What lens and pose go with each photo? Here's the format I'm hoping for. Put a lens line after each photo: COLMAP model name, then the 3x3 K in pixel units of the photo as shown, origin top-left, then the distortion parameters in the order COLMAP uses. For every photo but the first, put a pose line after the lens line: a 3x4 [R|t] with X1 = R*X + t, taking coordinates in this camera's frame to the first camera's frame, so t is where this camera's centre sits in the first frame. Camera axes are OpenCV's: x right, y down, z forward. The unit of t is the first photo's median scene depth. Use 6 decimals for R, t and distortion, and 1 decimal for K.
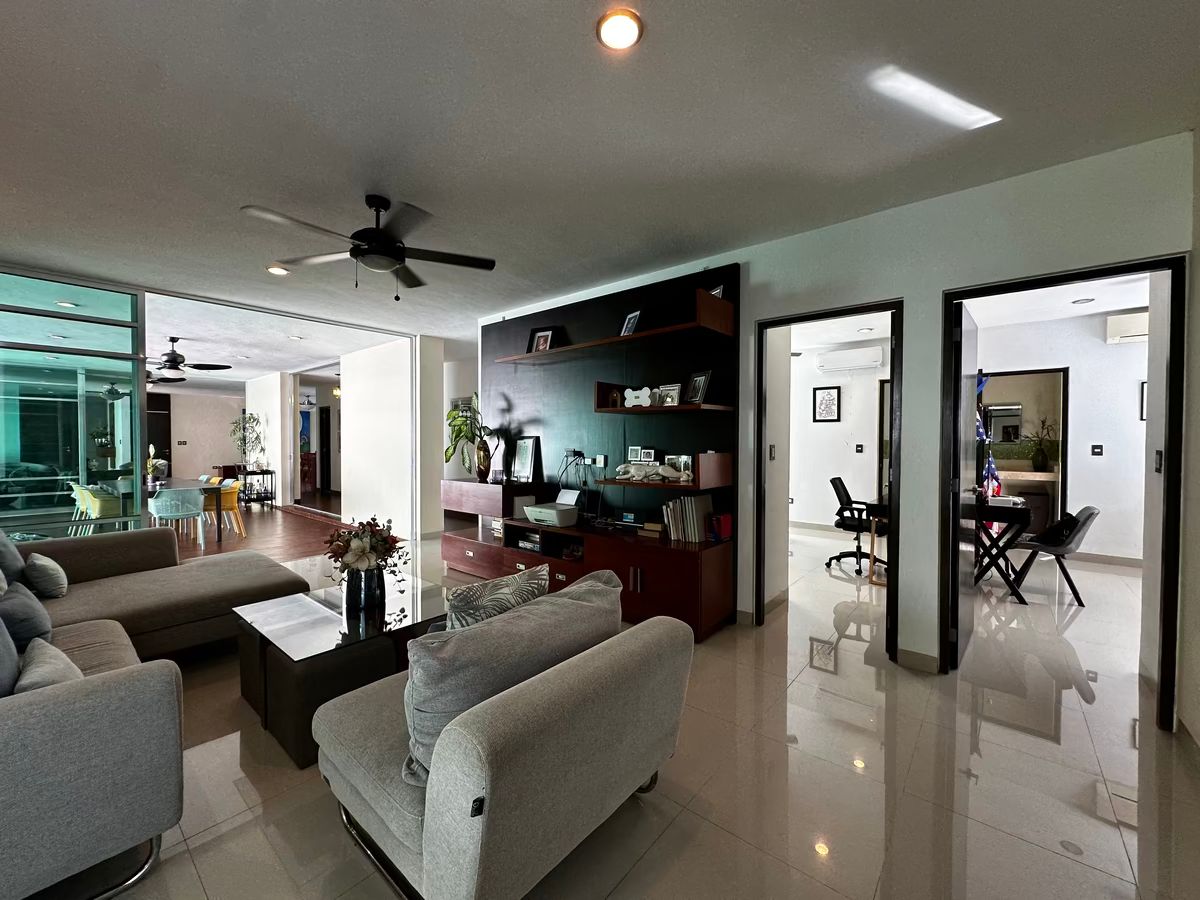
lens RADIAL K [[480.5, 0, 605.7], [0, 480.5, 449.6], [0, 0, 1]] dist [-0.005253, 0.001162]
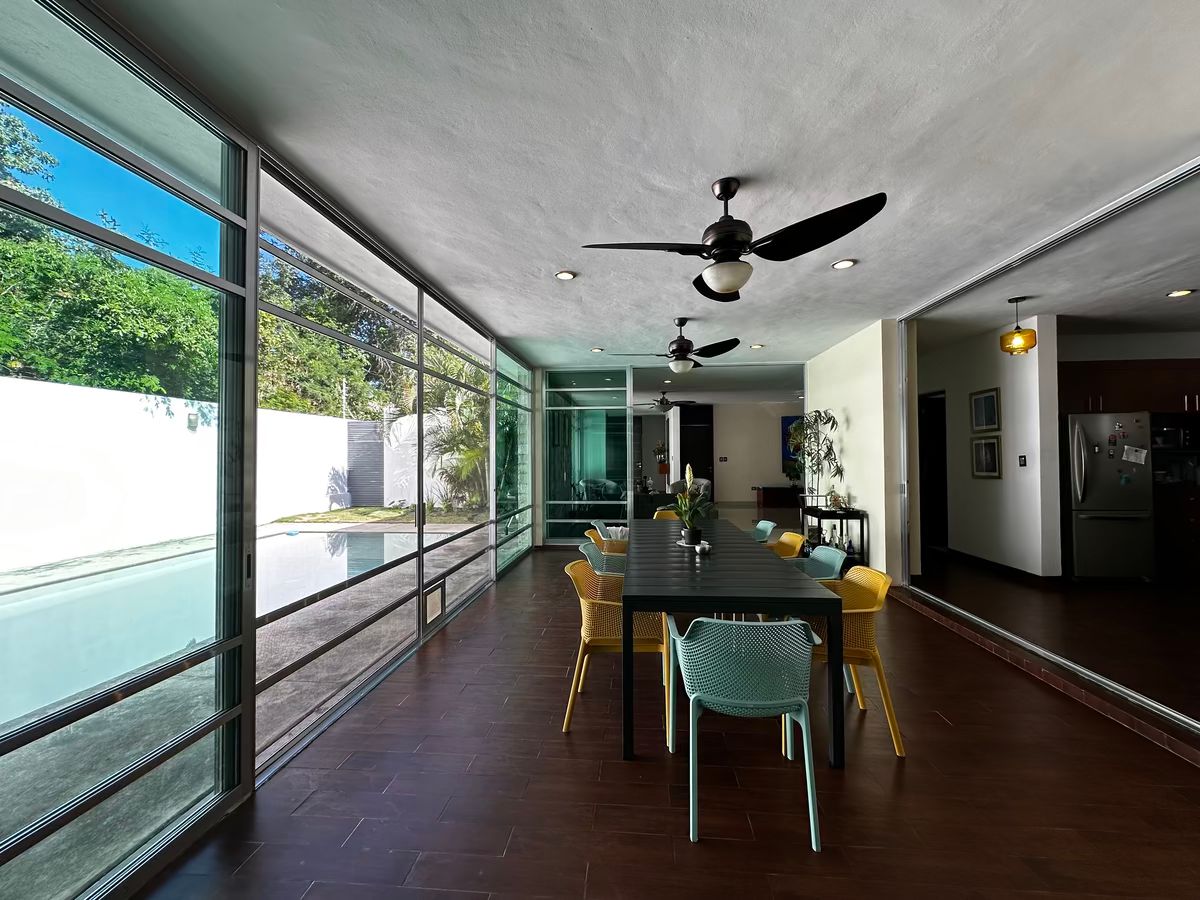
lens RADIAL K [[480.5, 0, 595.3], [0, 480.5, 450.4], [0, 0, 1]] dist [-0.005253, 0.001162]
pose [[0.561356, -0.016686, -0.827406, -0.424557], [-0.008156, 0.999637, -0.025693, -0.008724], [0.827534, 0.021172, 0.561016, 0.460134]]
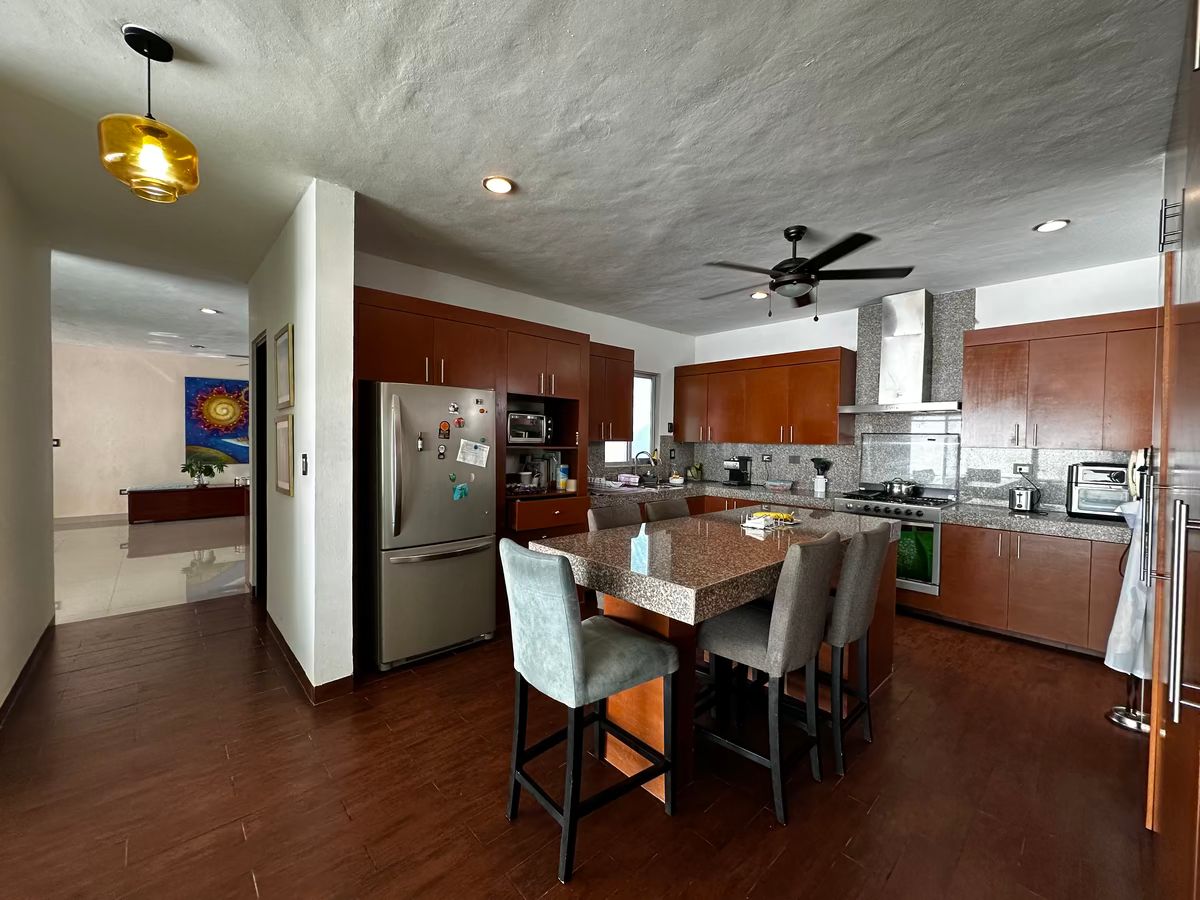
lens RADIAL K [[480.5, 0, 597.9], [0, 480.5, 449.0], [0, 0, 1]] dist [-0.005253, 0.001162]
pose [[0.990591, 0.015165, -0.136016, -0.395695], [-0.014939, 0.999885, 0.002681, -0.025499], [0.136041, -0.000624, 0.990703, 0.869247]]
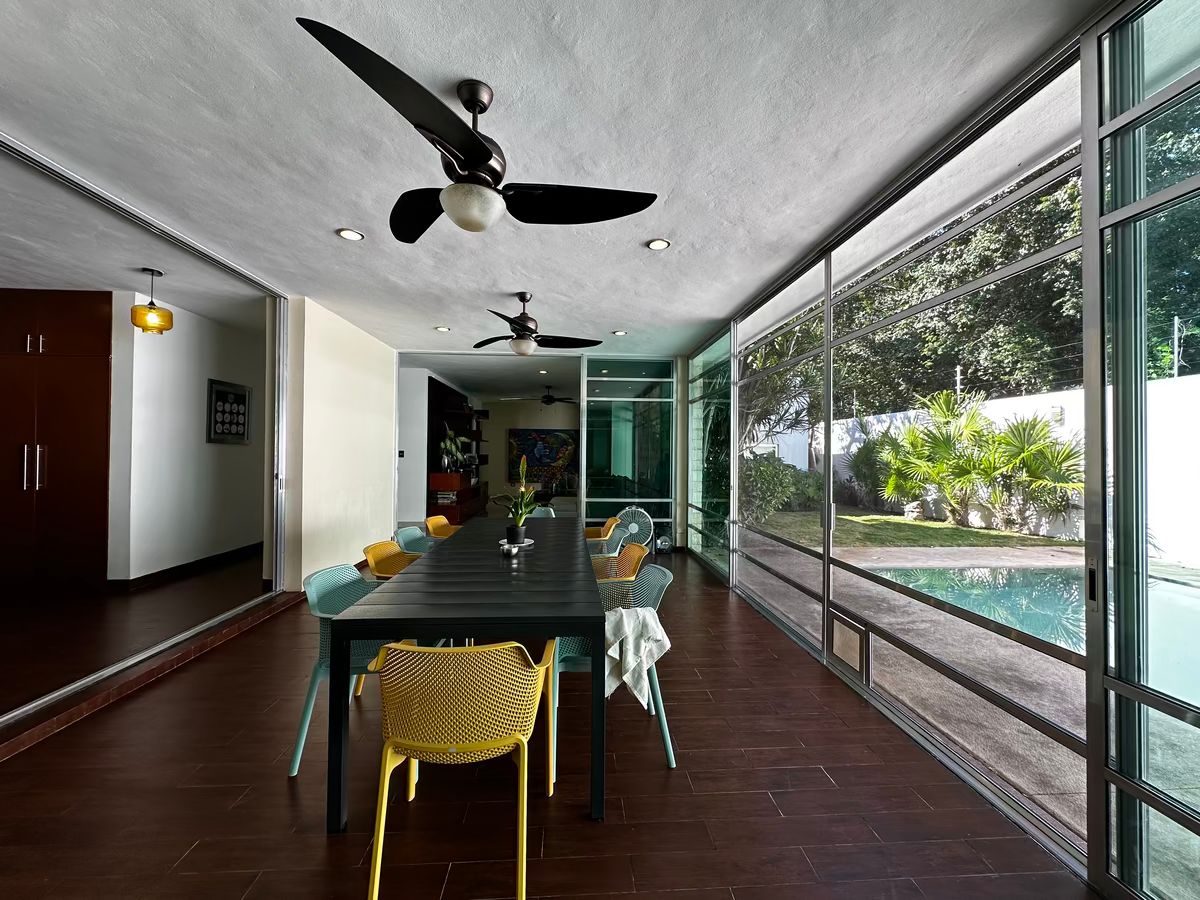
lens RADIAL K [[480.5, 0, 599.9], [0, 480.5, 448.4], [0, 0, 1]] dist [-0.005253, 0.001162]
pose [[-0.682462, 0.000957, 0.730921, -0.946395], [0.003204, 0.999993, 0.001683, -0.013341], [-0.730914, 0.003491, -0.682460, 0.893446]]
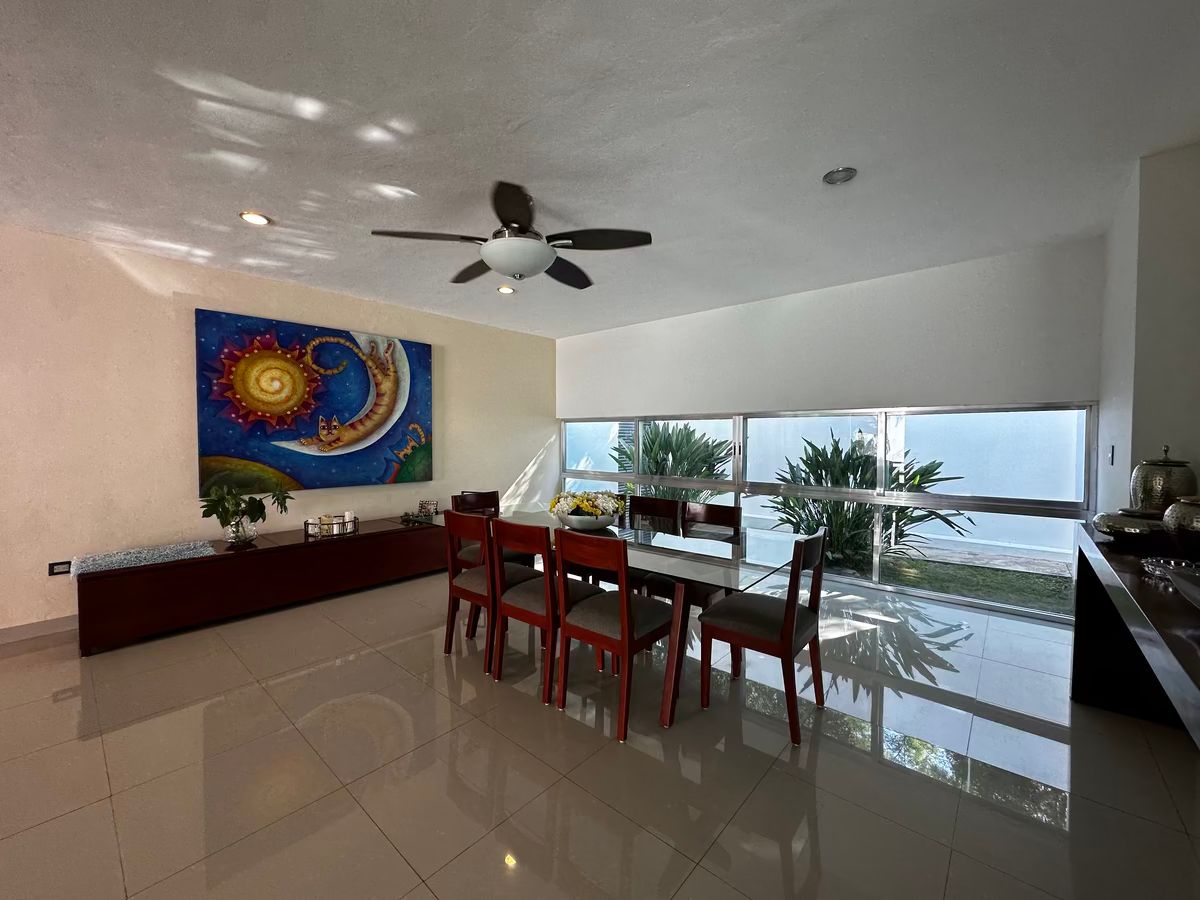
lens RADIAL K [[480.5, 0, 598.8], [0, 480.5, 449.3], [0, 0, 1]] dist [-0.005253, 0.001162]
pose [[0.999627, -0.000826, -0.027304, -0.865804], [0.001027, 0.999973, 0.007337, -0.026791], [0.027298, -0.007362, 0.999600, 1.203519]]
